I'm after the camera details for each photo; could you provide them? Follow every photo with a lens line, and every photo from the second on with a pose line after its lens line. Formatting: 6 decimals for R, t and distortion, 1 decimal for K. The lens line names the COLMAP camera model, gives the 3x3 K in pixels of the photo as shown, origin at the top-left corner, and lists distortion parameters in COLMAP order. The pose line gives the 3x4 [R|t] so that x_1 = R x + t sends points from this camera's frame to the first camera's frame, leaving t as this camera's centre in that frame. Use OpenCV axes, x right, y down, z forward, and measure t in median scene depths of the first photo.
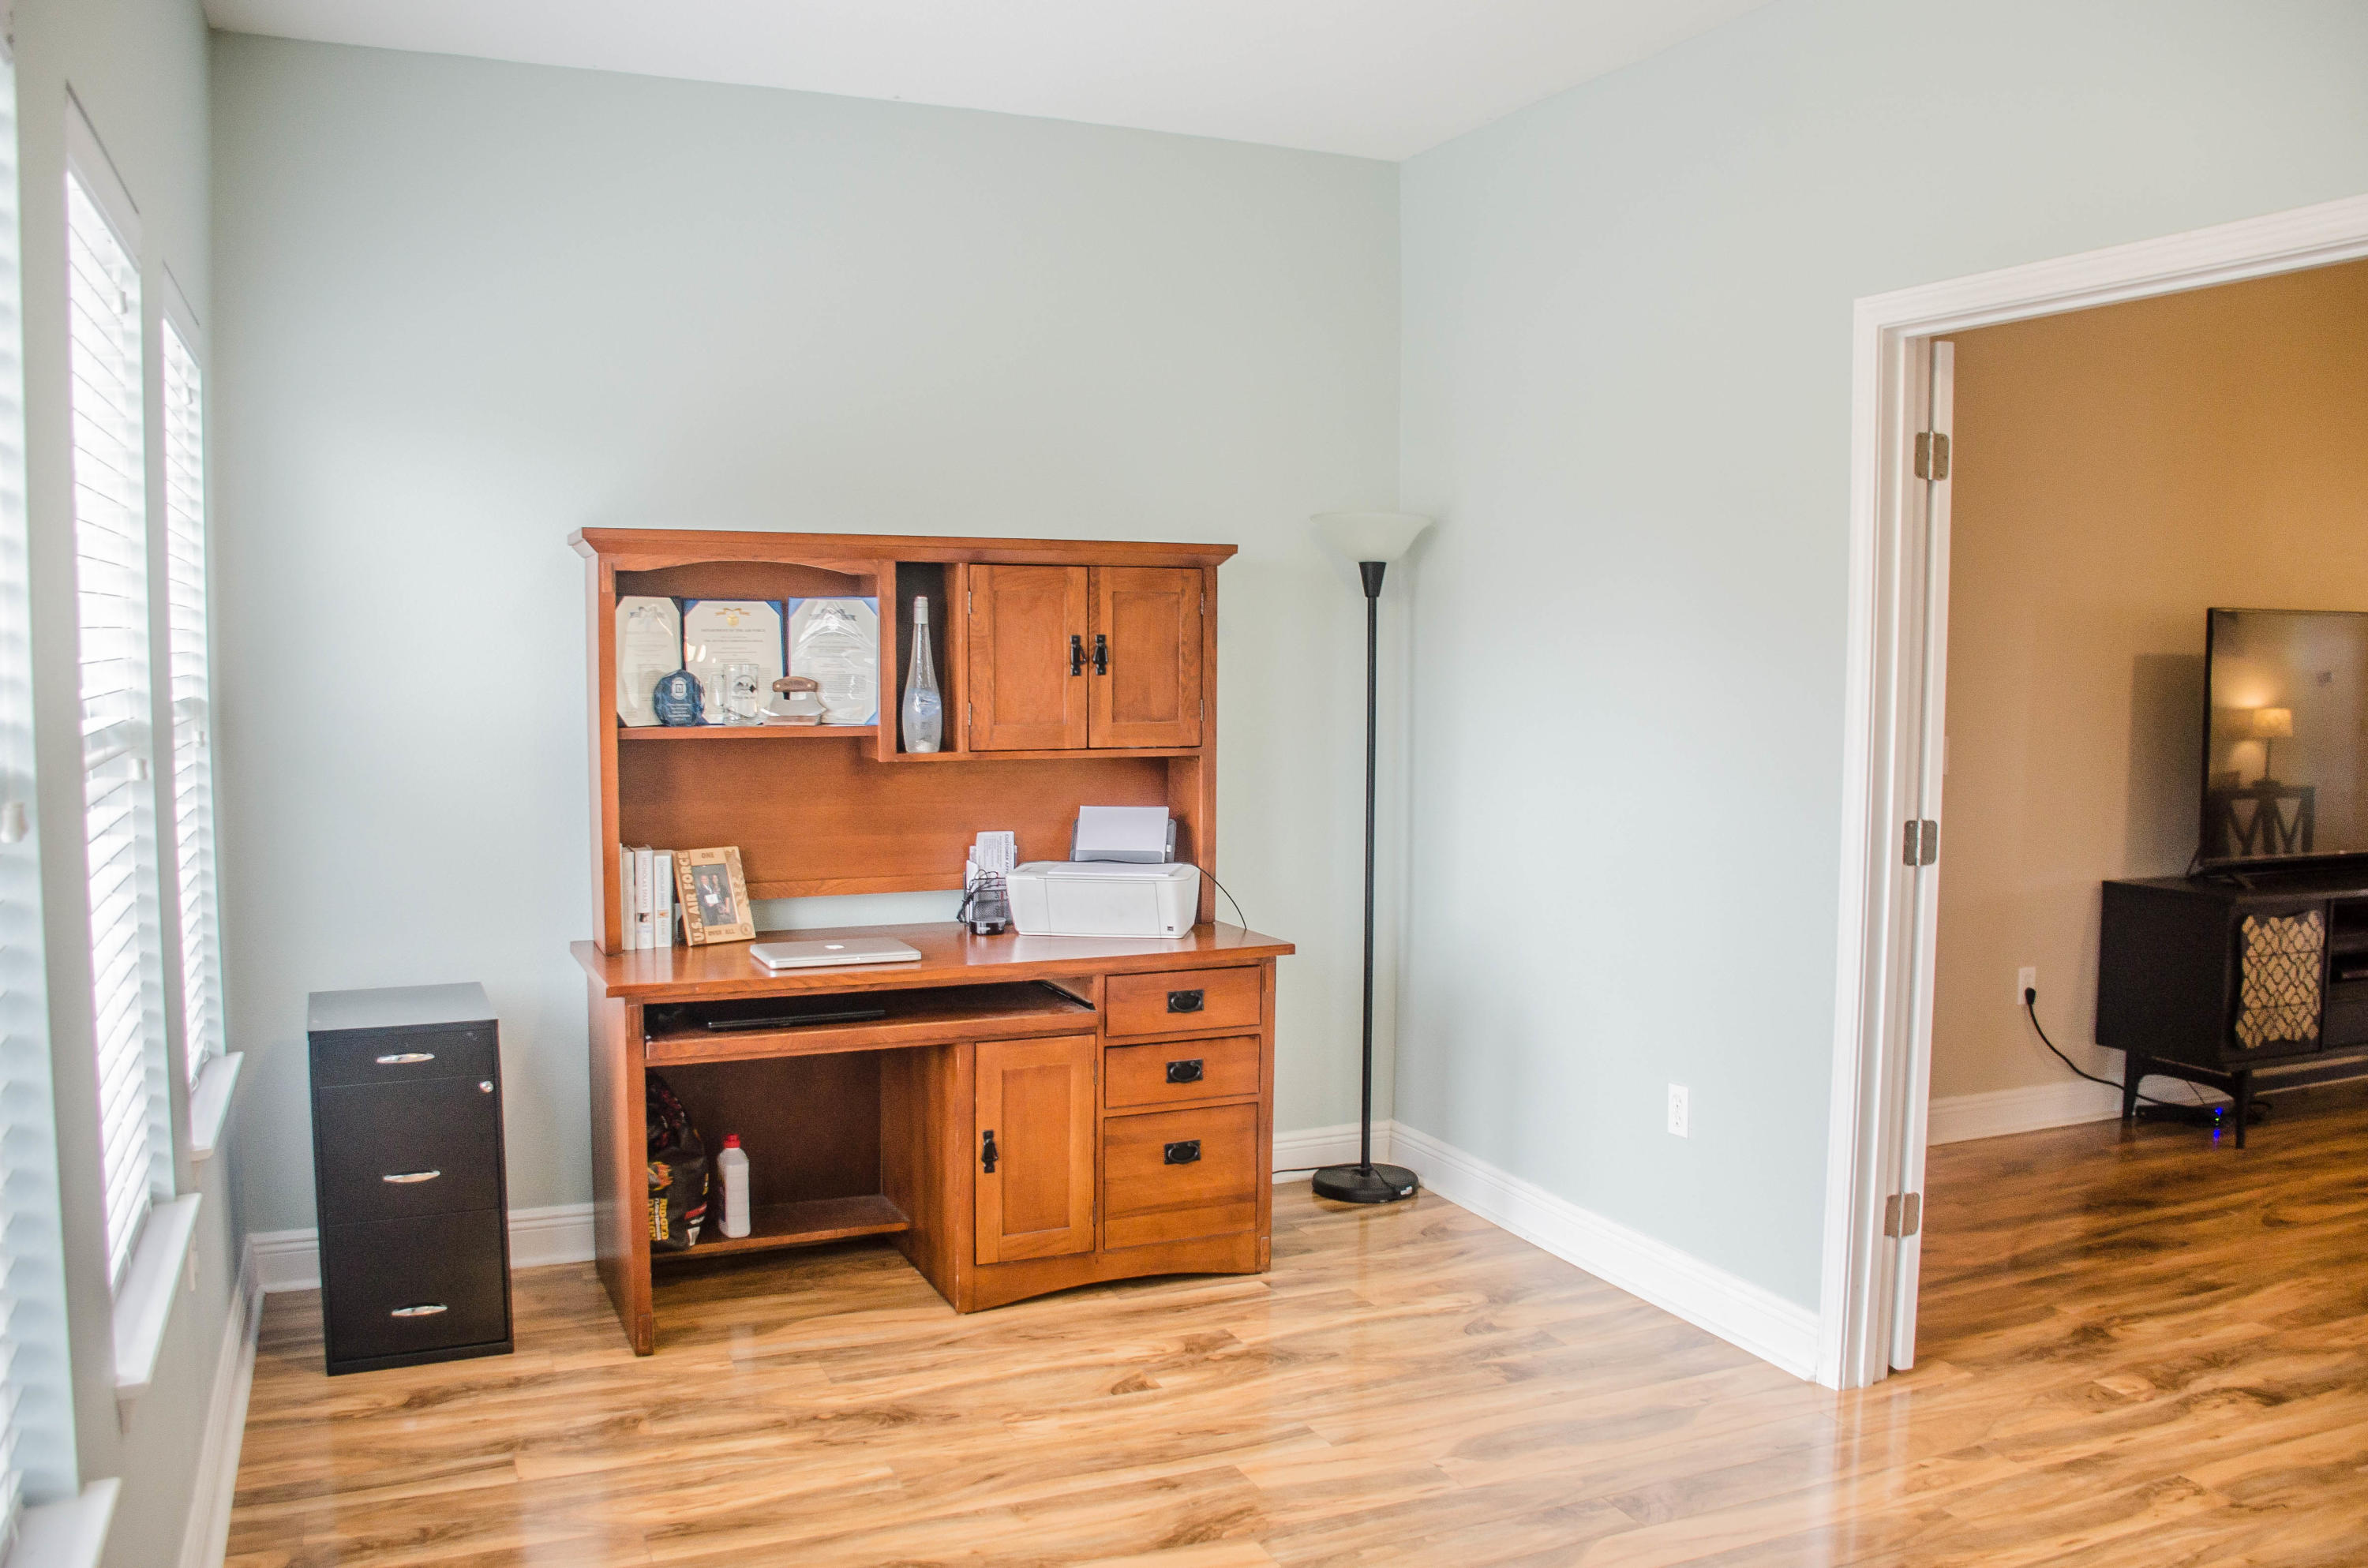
lens RADIAL K [[1858.7, 0, 1185.6], [0, 1858.7, 800.5], [0, 0, 1]] dist [-0.145935, 0.107160]
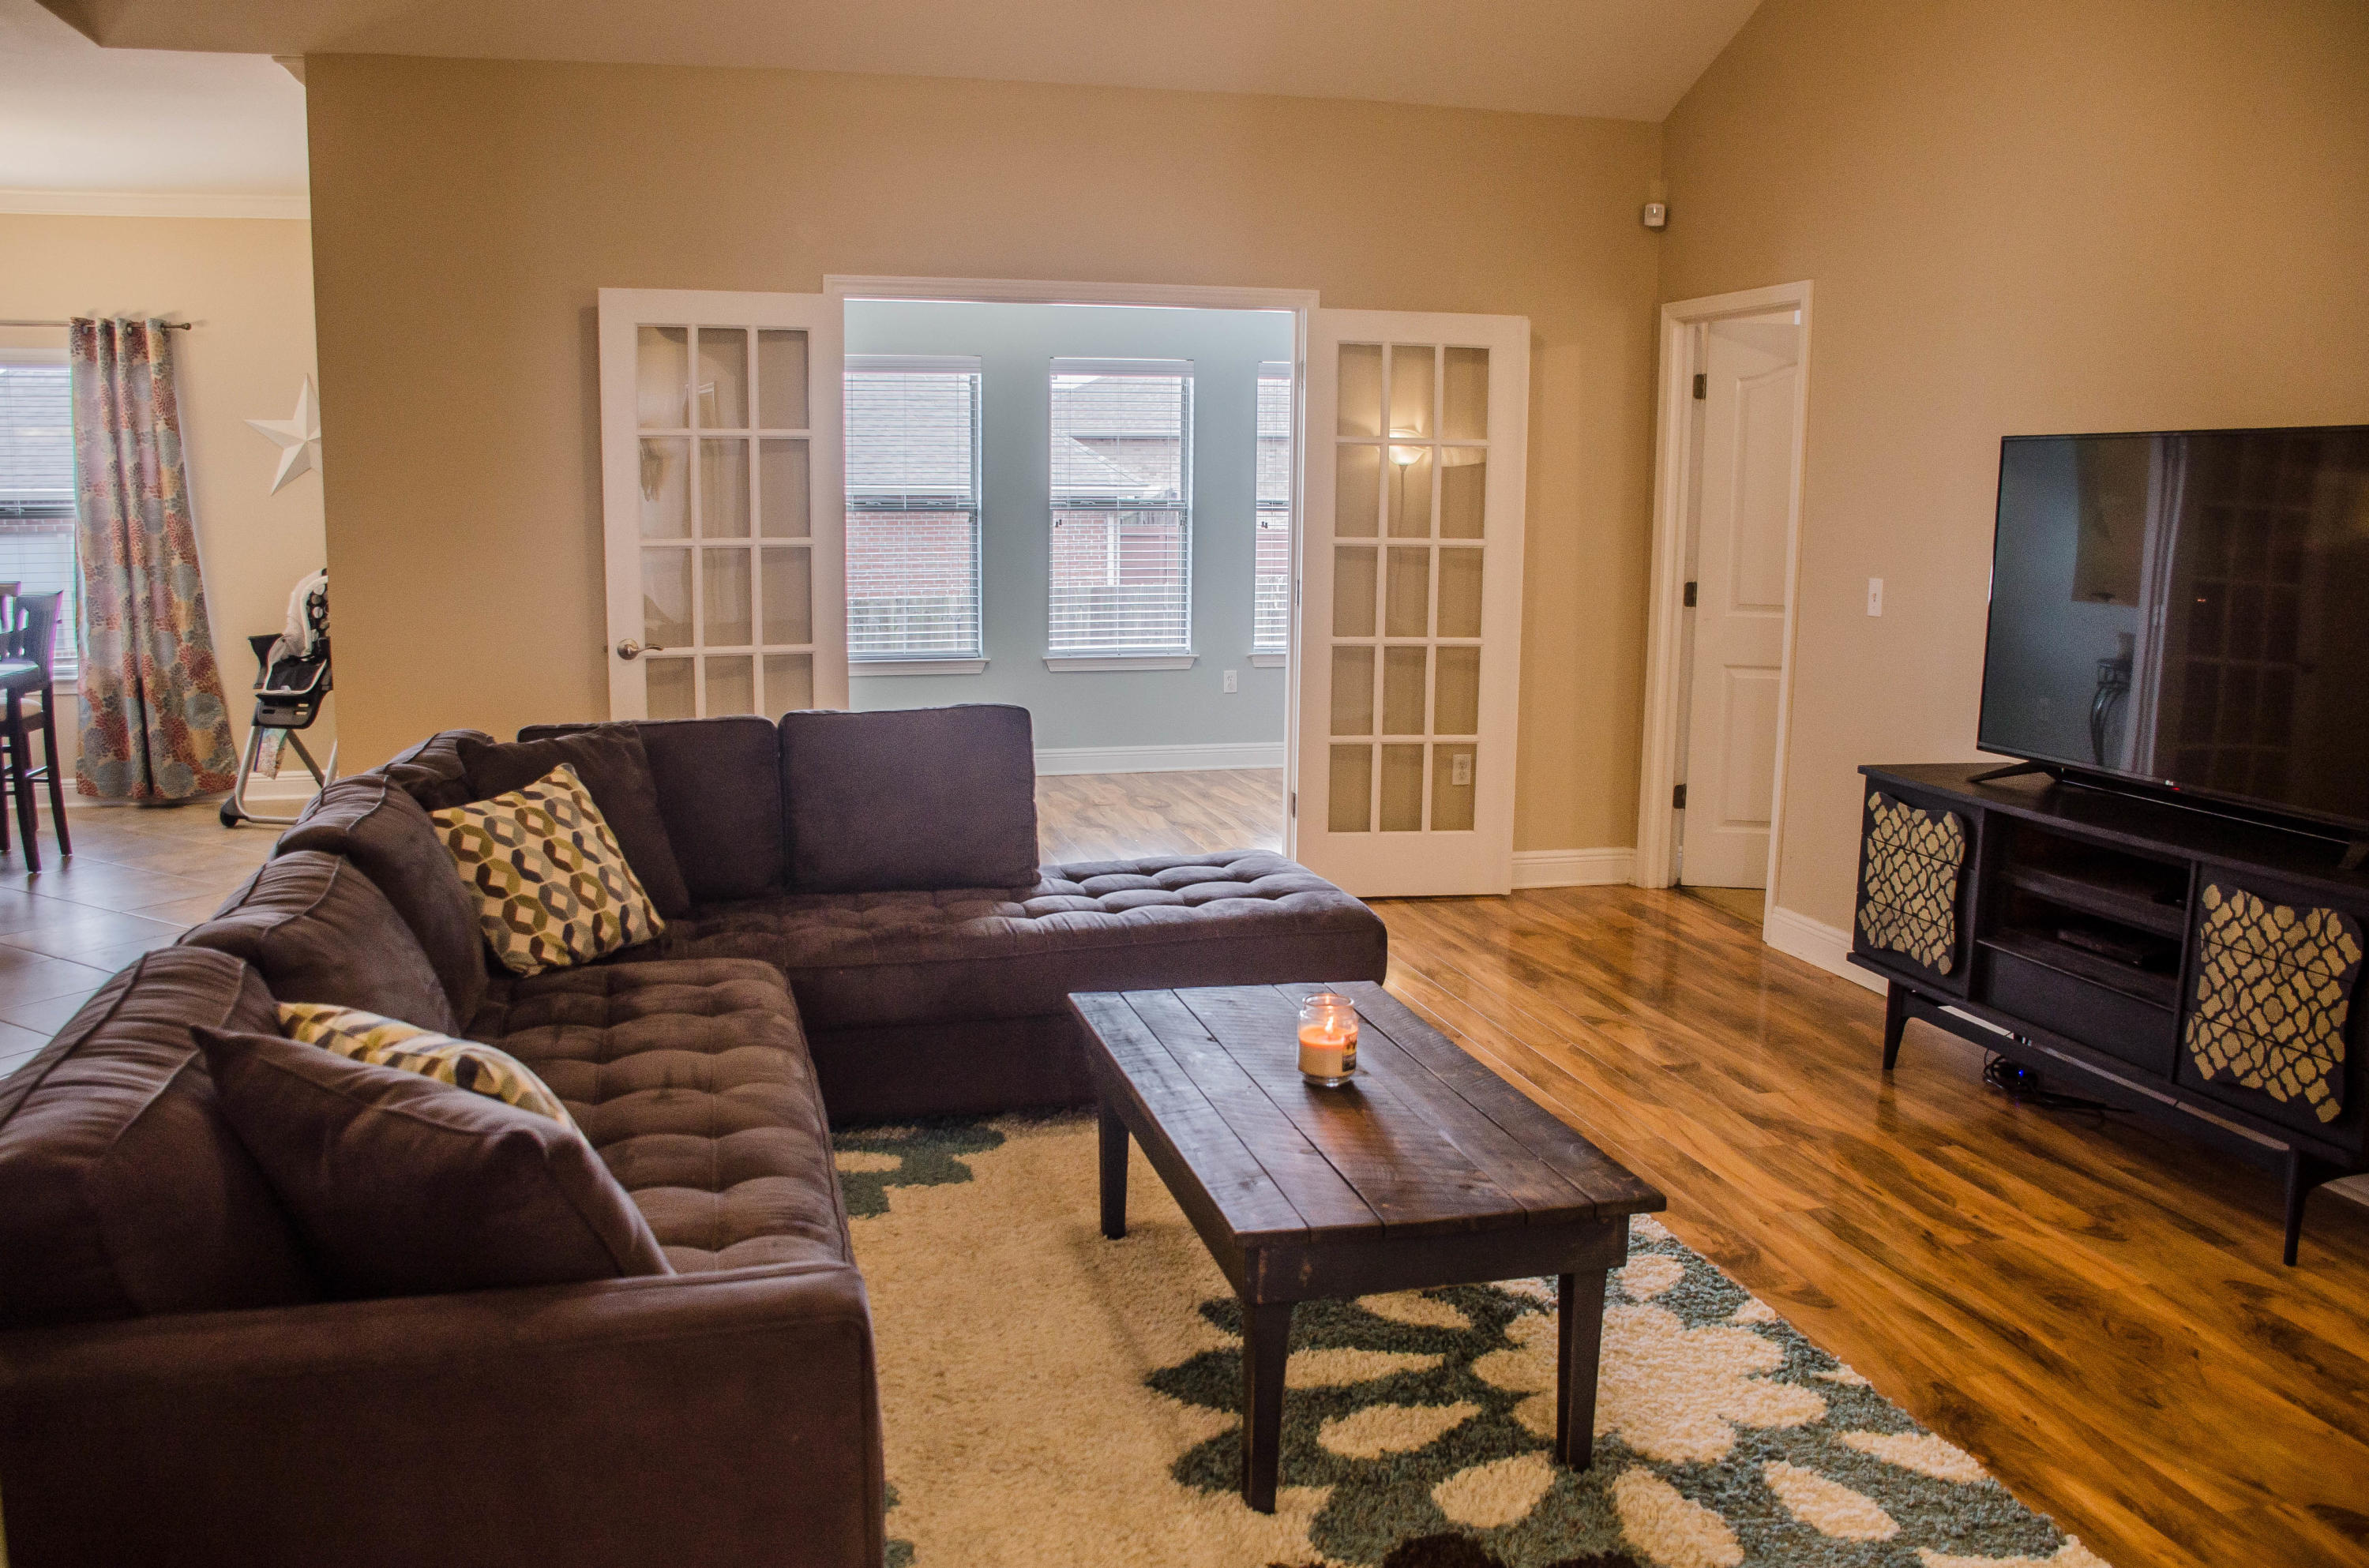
lens RADIAL K [[1859.5, 0, 1186.1], [0, 1859.5, 800.5], [0, 0, 1]] dist [-0.145935, 0.107160]
pose [[-0.154368, 0.154151, -0.975914, 1.503011], [-0.091127, 0.981322, 0.169420, -0.050701], [0.983802, 0.115086, -0.137438, 0.785706]]
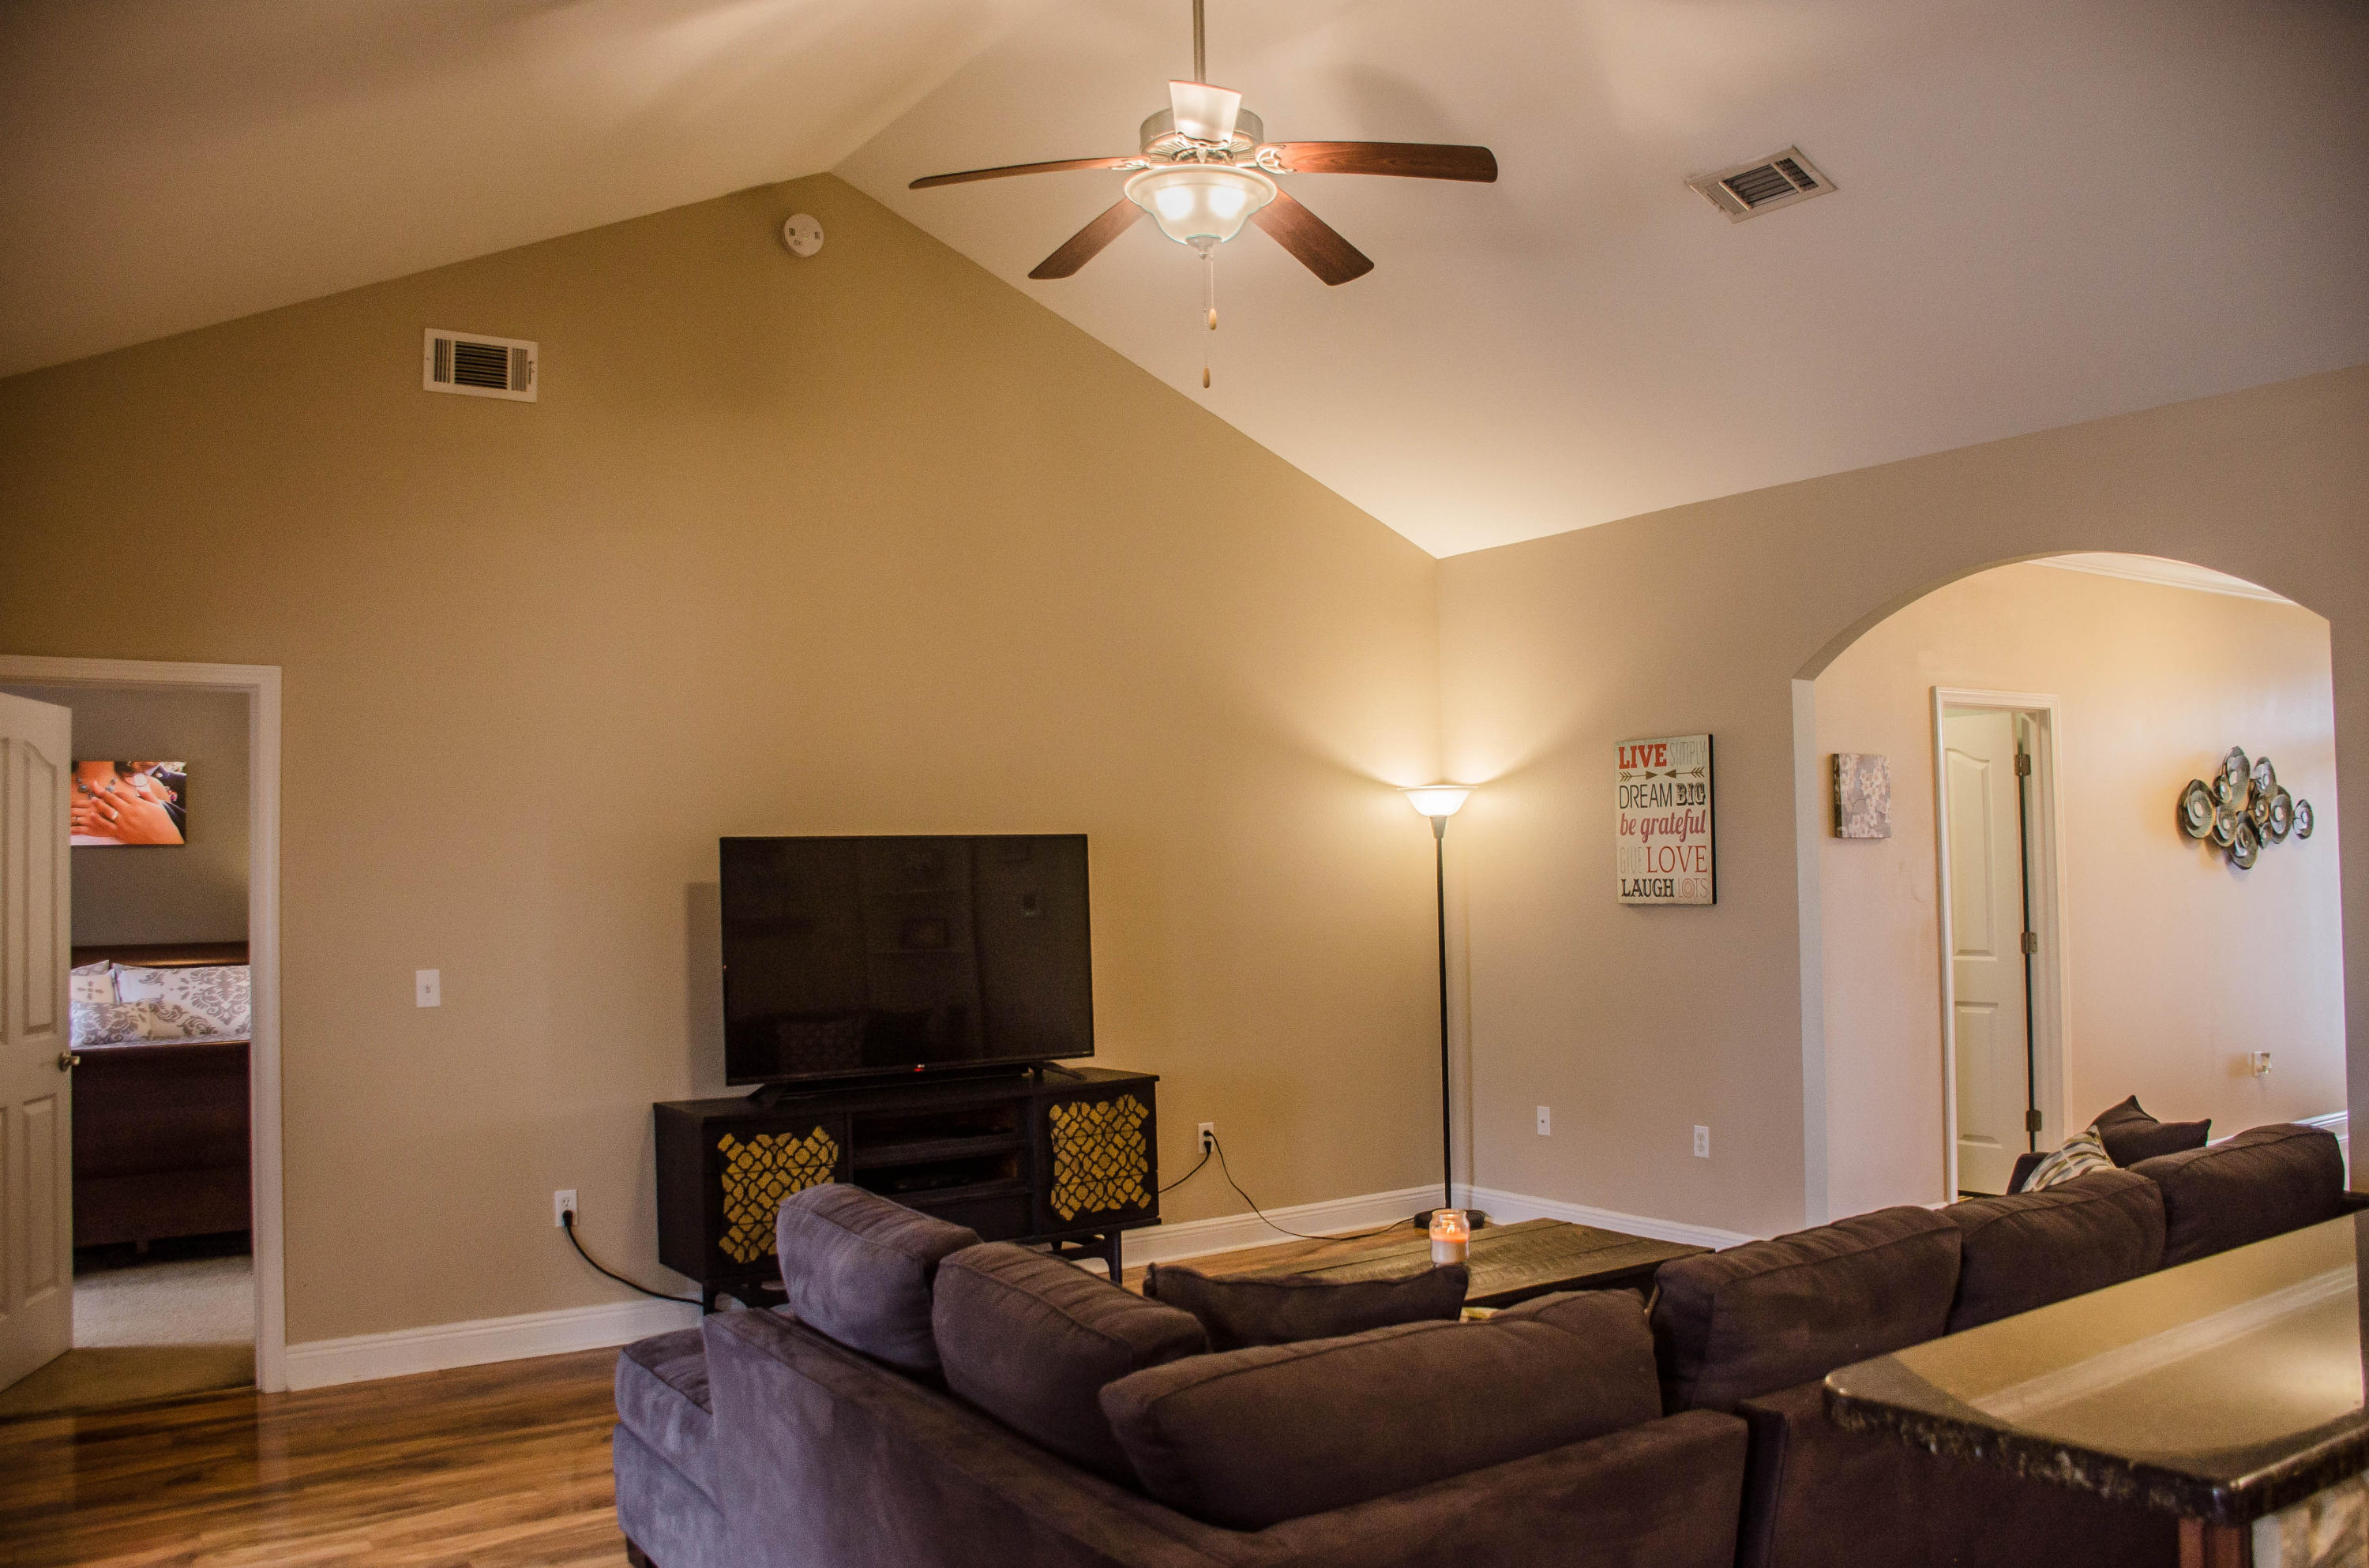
lens RADIAL K [[1859.5, 0, 1186.1], [0, 1859.5, 800.5], [0, 0, 1]] dist [-0.145935, 0.107160]
pose [[0.983079, -0.018956, 0.182197, 0.660870], [0.040319, 0.992631, -0.114275, 0.005406], [-0.178688, 0.119687, 0.976599, -0.102767]]
